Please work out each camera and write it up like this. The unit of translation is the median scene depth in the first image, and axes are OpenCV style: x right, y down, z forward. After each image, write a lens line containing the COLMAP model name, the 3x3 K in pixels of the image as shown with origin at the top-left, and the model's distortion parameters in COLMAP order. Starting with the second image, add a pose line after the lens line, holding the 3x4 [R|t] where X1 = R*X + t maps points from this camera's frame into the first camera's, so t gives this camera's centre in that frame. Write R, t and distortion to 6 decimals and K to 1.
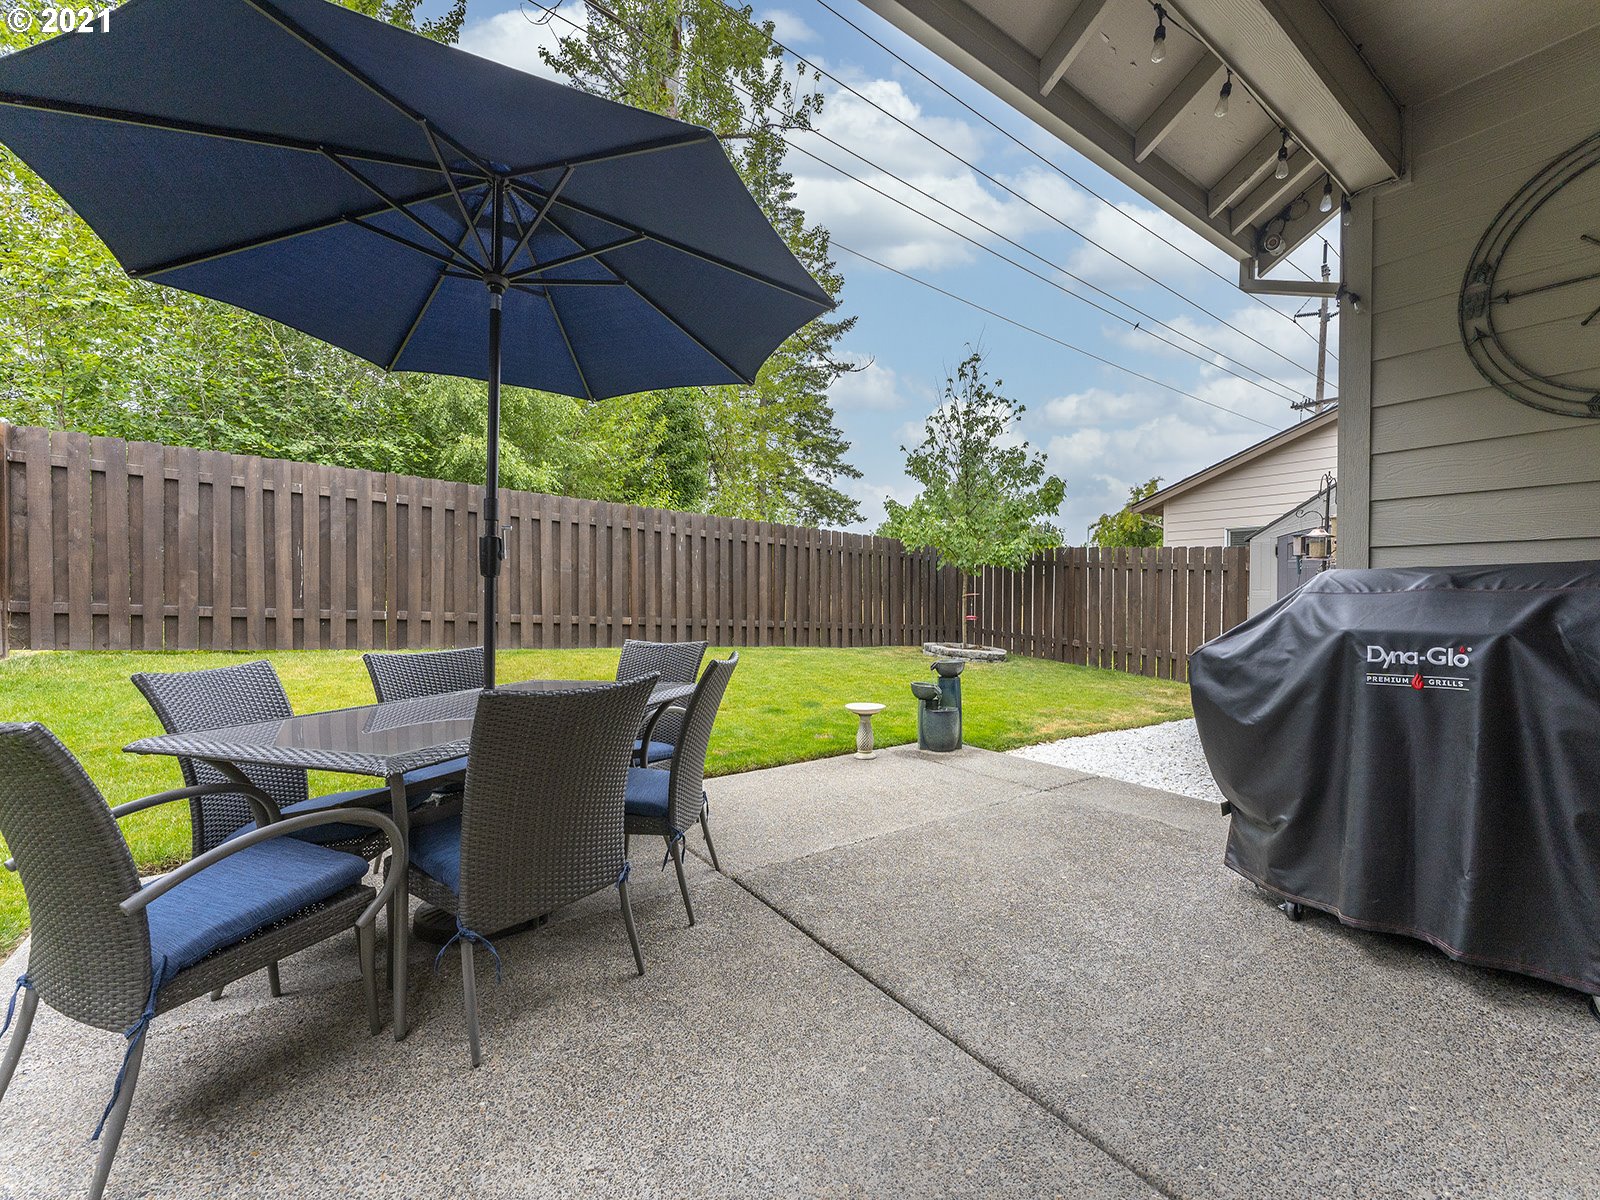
lens RADIAL K [[683.7, 0, 874.9], [0, 683.7, 623.3], [0, 0, 1]] dist [-0.000245, -0.000180]
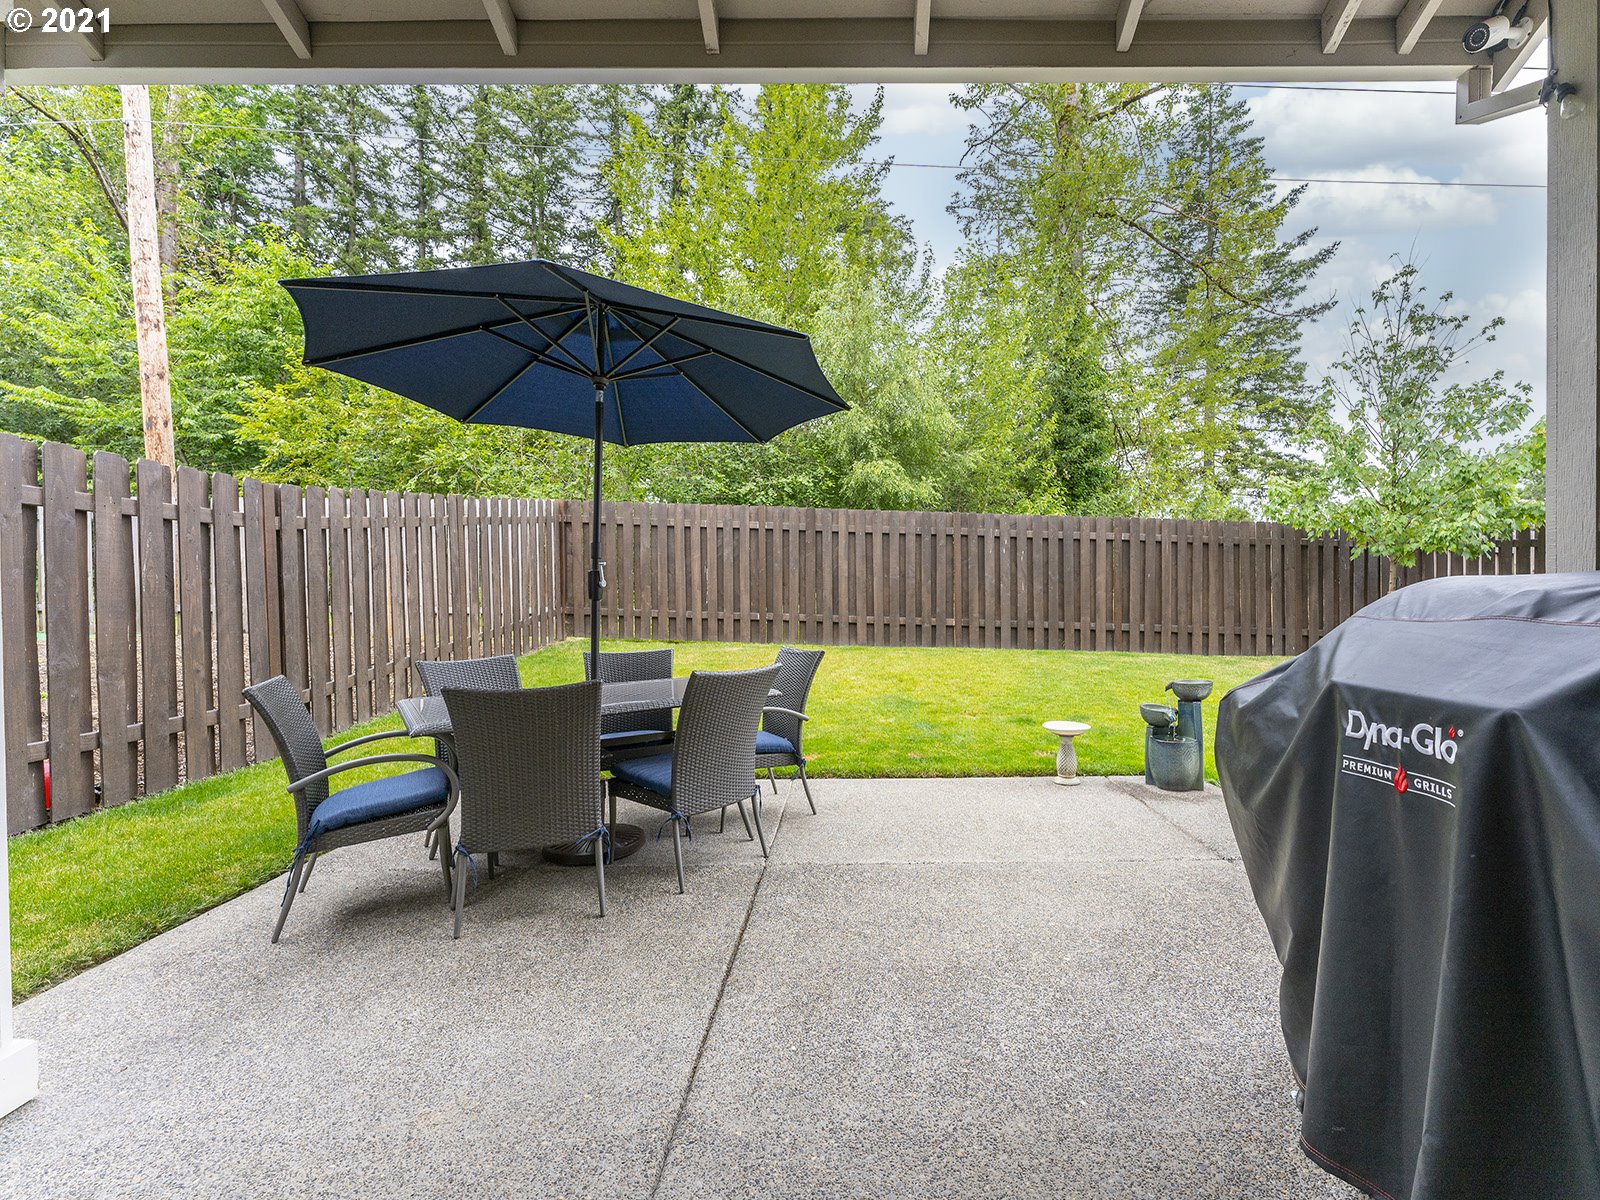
lens RADIAL K [[682.1, 0, 817.1], [0, 682.1, 619.4], [0, 0, 1]] dist [0.003559, -0.000074]
pose [[0.794751, 0.010267, -0.606849, 0.156480], [-0.011870, 0.999929, 0.001373, -0.009447], [0.606820, 0.006112, 0.794816, 0.049197]]
